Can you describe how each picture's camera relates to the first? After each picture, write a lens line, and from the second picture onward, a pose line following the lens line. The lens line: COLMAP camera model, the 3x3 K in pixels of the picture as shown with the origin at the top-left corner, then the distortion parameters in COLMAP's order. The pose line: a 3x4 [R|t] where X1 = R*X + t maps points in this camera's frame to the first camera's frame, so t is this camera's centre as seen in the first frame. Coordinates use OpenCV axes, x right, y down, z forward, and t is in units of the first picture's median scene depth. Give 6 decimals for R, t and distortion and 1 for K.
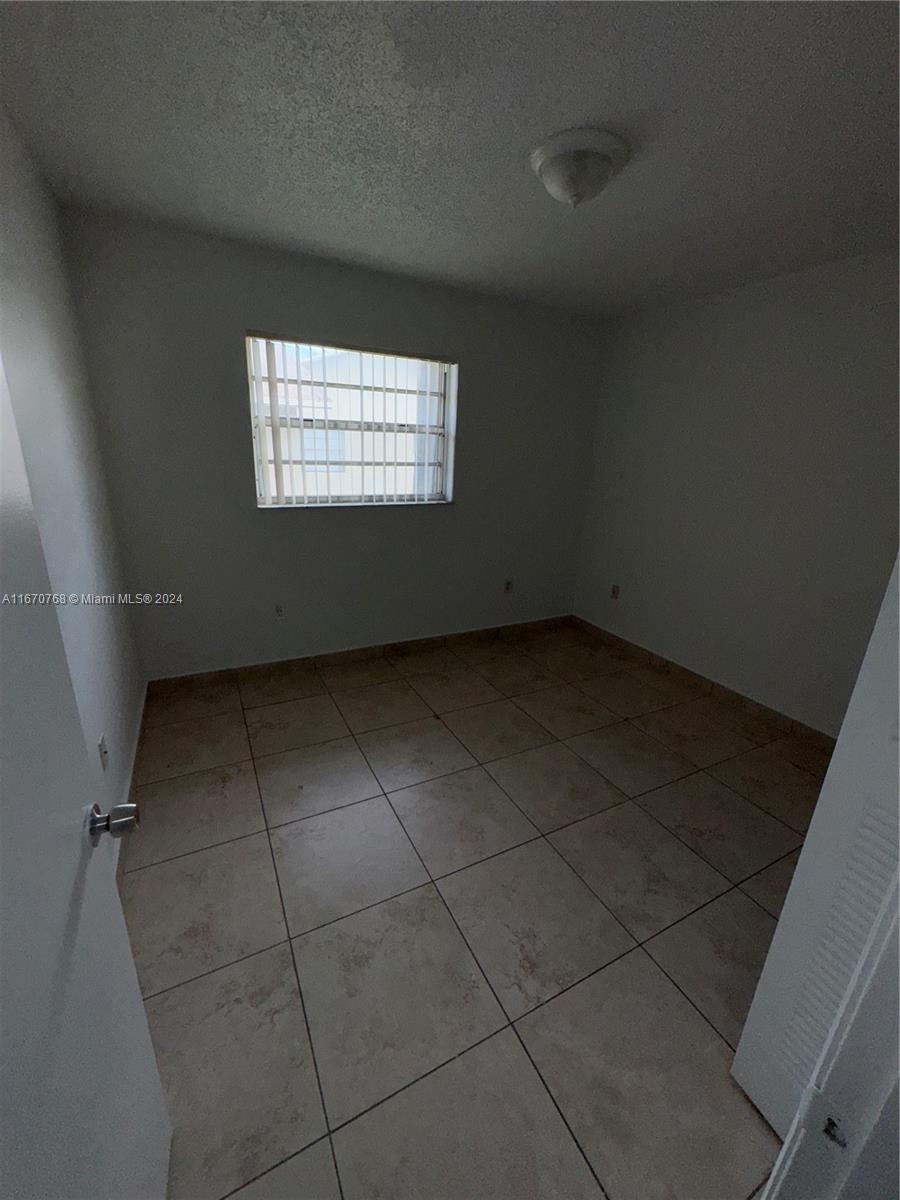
lens RADIAL K [[479.5, 0, 450.0], [0, 479.5, 600.0], [0, 0, 1]] dist [-0.002191, -0.000321]
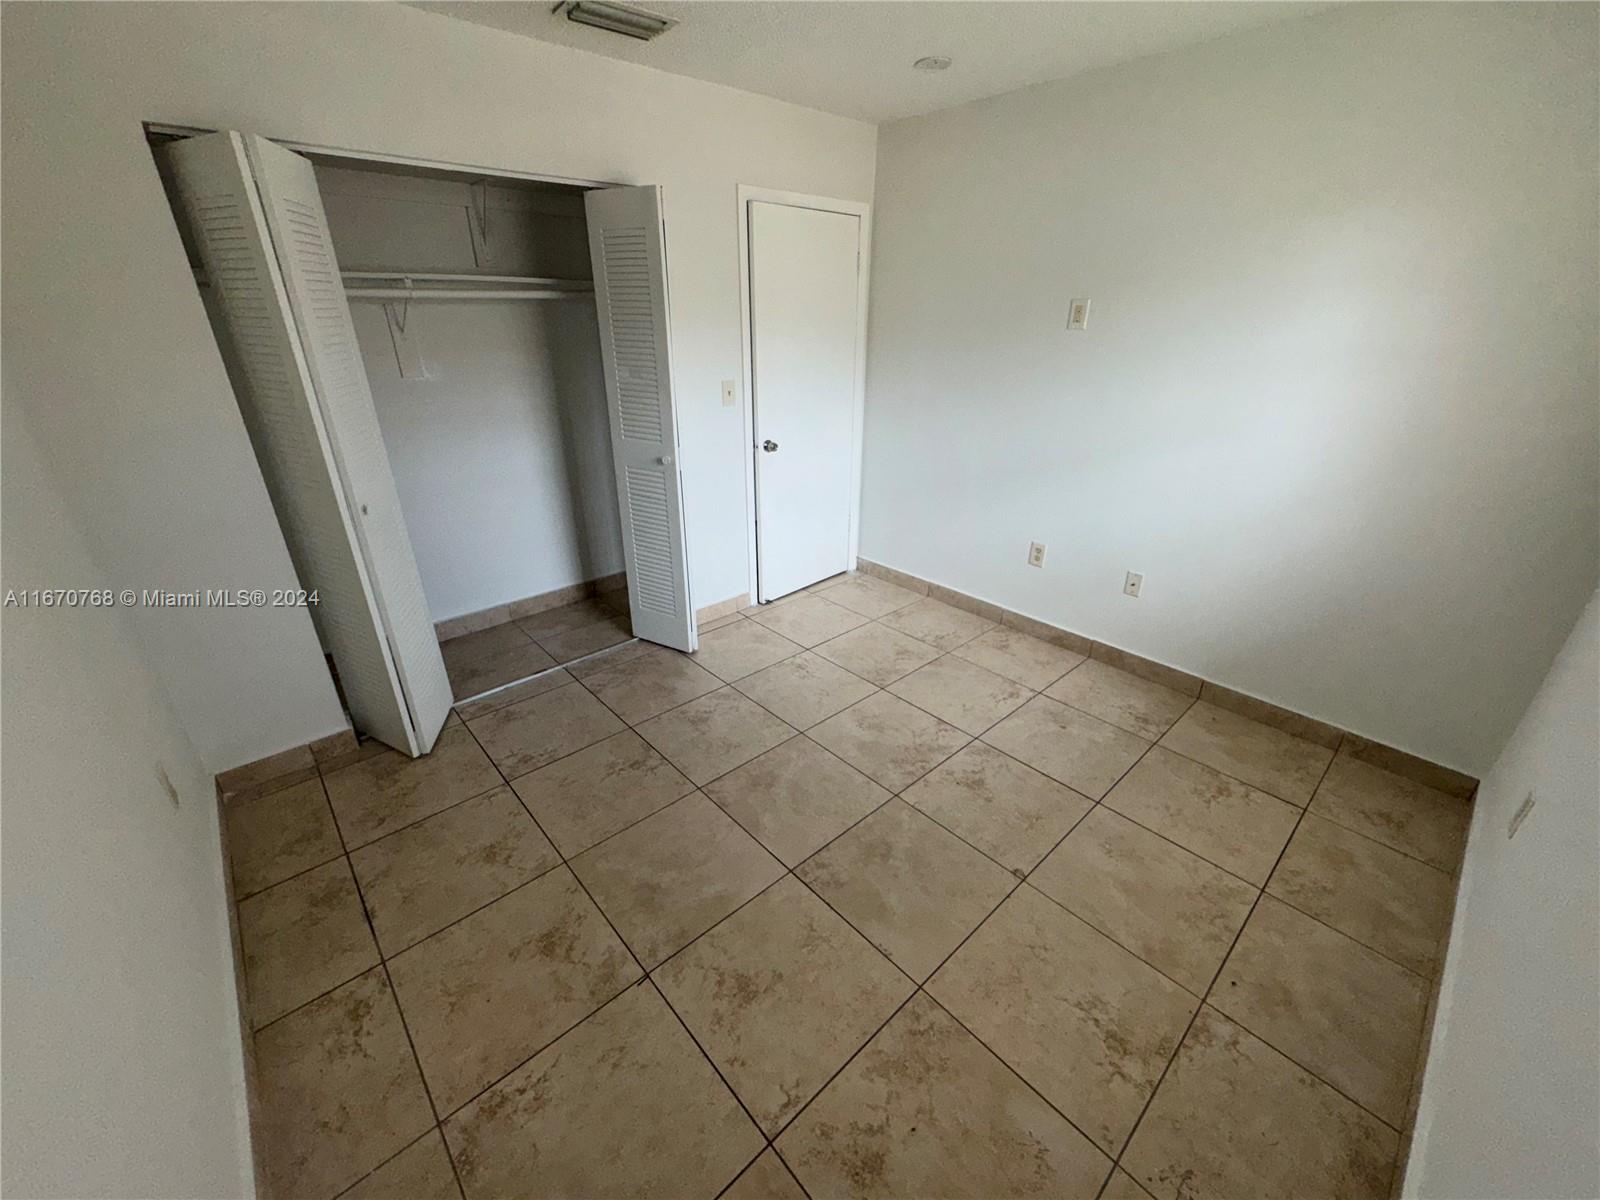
lens RADIAL K [[639.4, 0, 800.0], [0, 639.4, 600.0], [0, 0, 1]] dist [-0.002191, -0.000321]
pose [[-0.966233, 0.065518, -0.249201, 0.442324], [-0.119443, 0.743062, 0.658478, -0.511183], [0.228313, 0.666008, -0.710145, 1.523421]]
